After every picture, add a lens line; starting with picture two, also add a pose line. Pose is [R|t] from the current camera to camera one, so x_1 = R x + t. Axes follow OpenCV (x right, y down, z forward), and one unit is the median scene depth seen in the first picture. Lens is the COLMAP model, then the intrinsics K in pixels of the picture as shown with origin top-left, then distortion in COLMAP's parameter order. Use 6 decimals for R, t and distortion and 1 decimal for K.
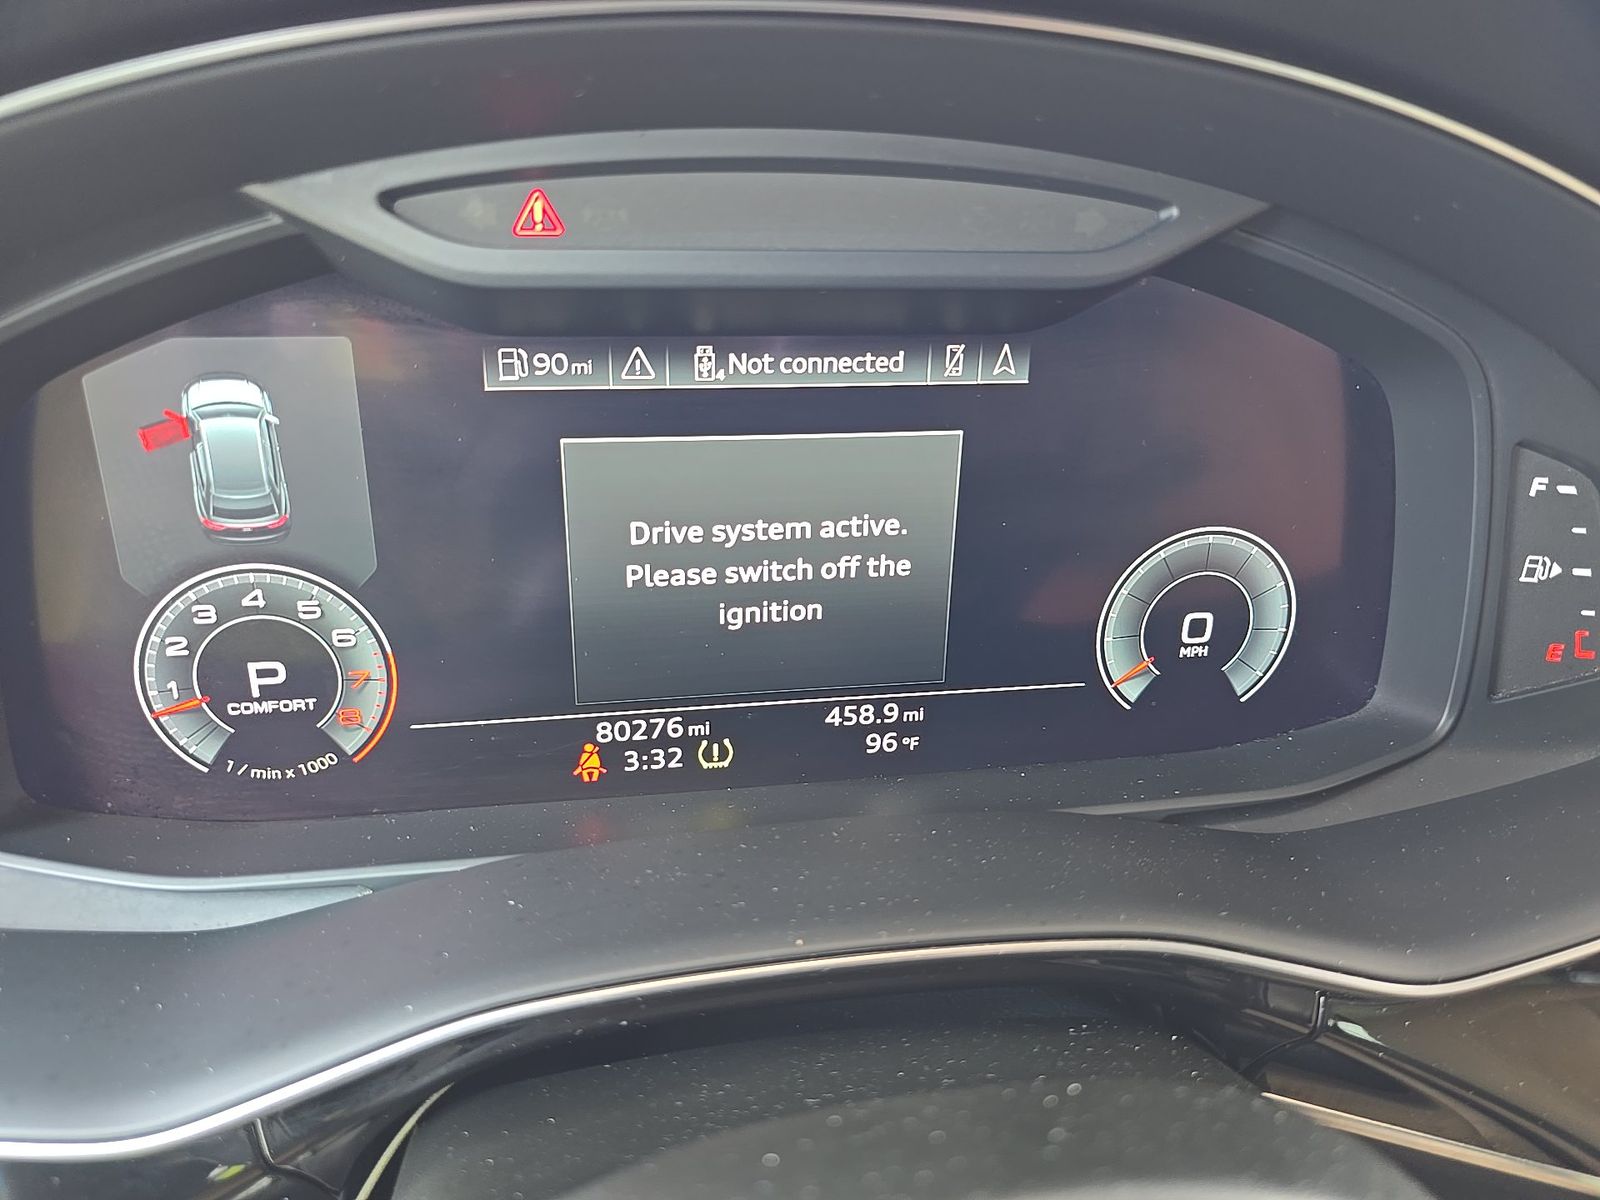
lens RADIAL K [[1092.5, 0, 810.4], [0, 1092.5, 599.5], [0, 0, 1]] dist [0.009862, -0.020934]
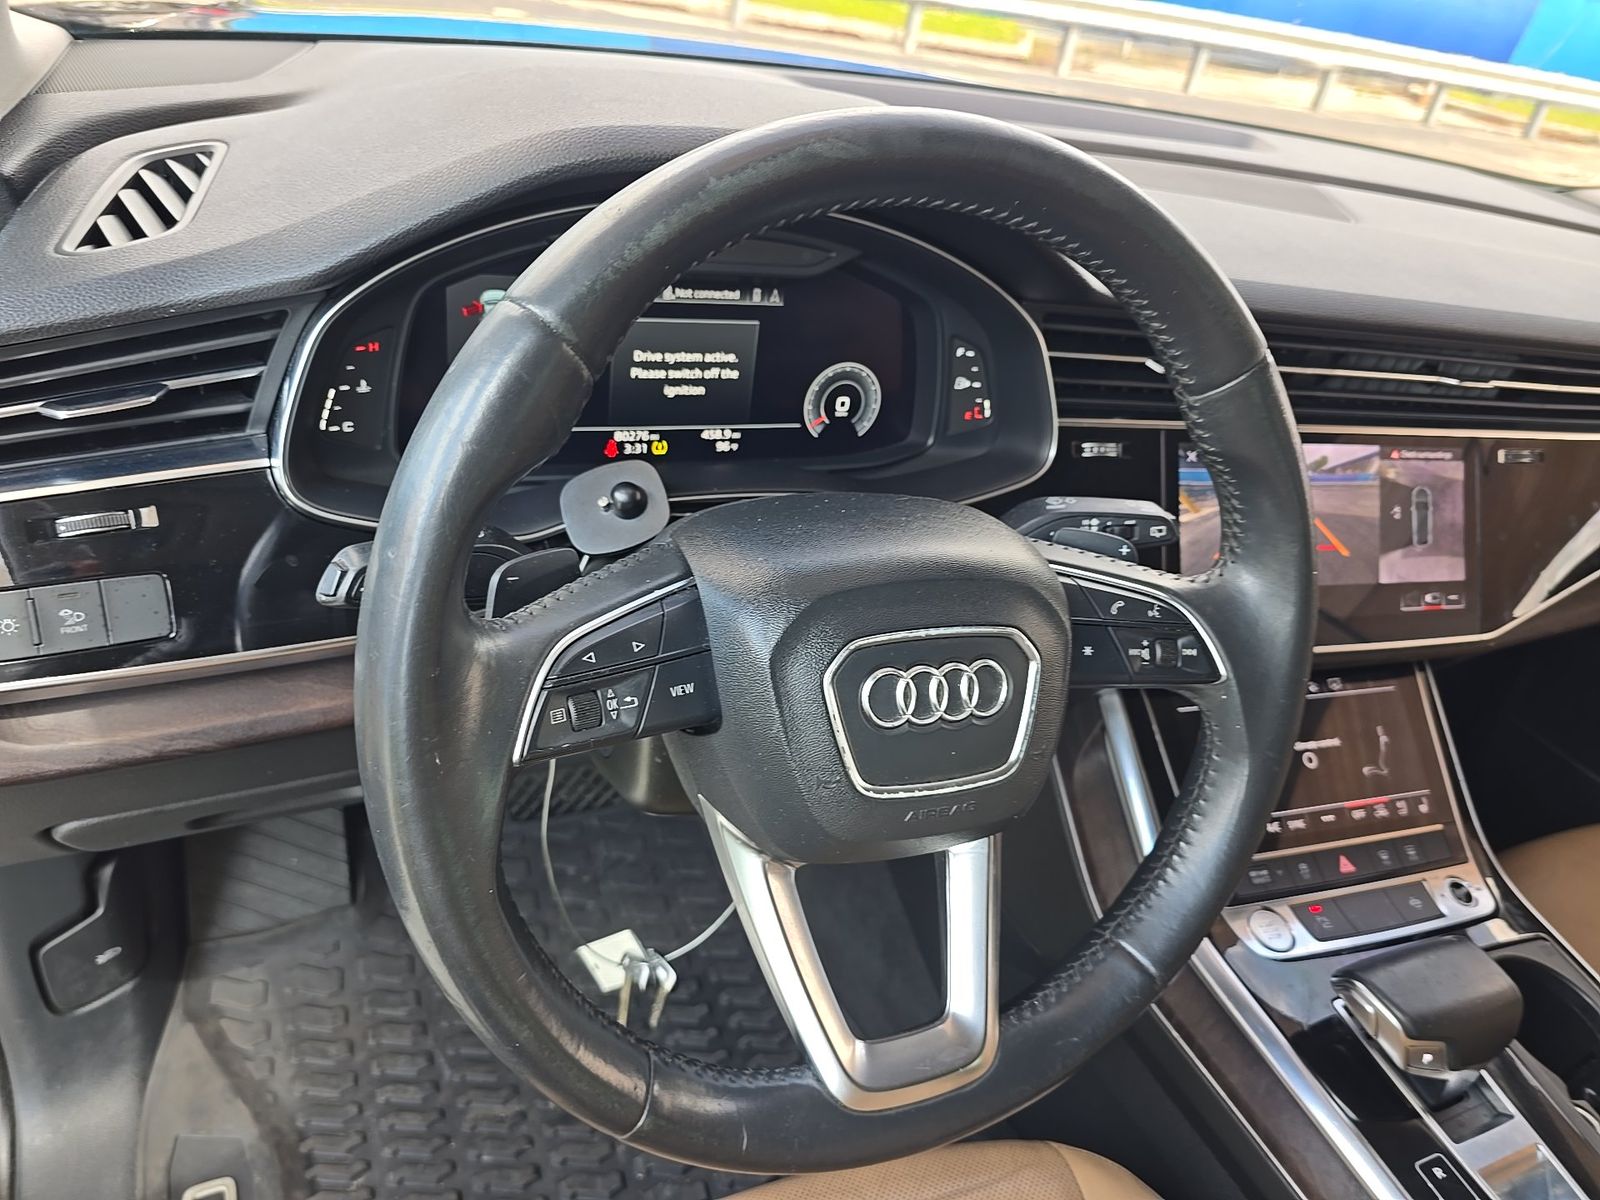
lens RADIAL K [[1092.5, 0, 801.4], [0, 1092.5, 600.2], [0, 0, 1]] dist [0.009862, -0.020934]
pose [[0.963583, -0.018285, 0.266784, -0.464581], [-0.014090, 0.992802, 0.118936, 0.192089], [-0.267039, -0.118364, 0.956389, -1.586250]]
